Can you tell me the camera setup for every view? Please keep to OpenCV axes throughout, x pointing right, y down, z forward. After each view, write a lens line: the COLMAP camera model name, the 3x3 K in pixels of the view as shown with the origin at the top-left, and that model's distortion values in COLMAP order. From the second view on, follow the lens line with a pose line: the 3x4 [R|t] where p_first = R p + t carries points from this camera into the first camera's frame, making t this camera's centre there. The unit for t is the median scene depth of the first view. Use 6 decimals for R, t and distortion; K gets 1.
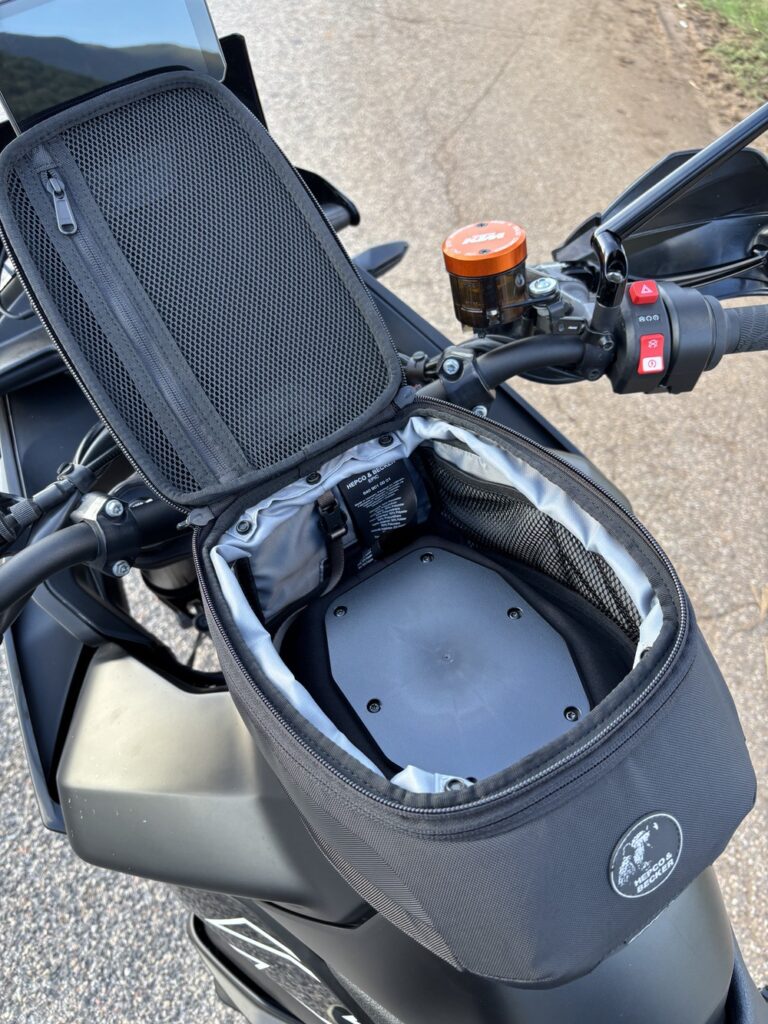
lens RADIAL K [[792.6, 0, 385.7], [0, 792.6, 523.5], [0, 0, 1]] dist [-0.008464, -0.011453]
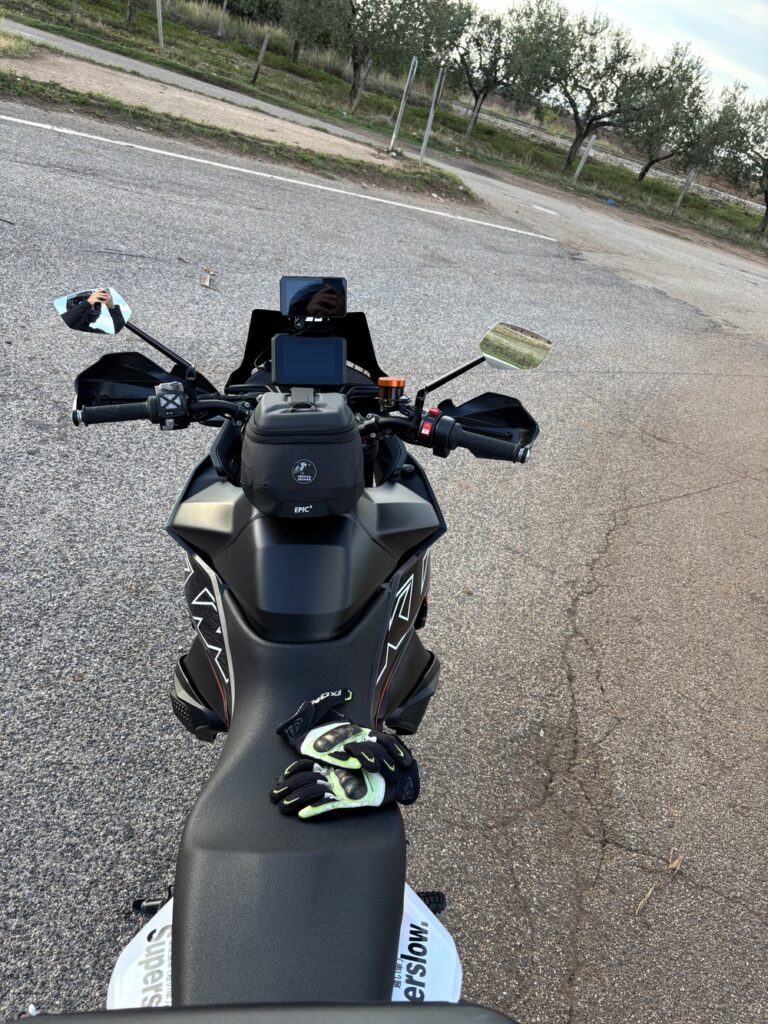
lens RADIAL K [[792.6, 0, 385.7], [0, 792.6, 523.5], [0, 0, 1]] dist [-0.008464, -0.011453]
pose [[0.863516, 0.350726, -0.362397, 0.542821], [-0.471454, 0.816555, -0.333120, 0.433645], [0.179083, 0.458508, 0.870459, -0.542704]]
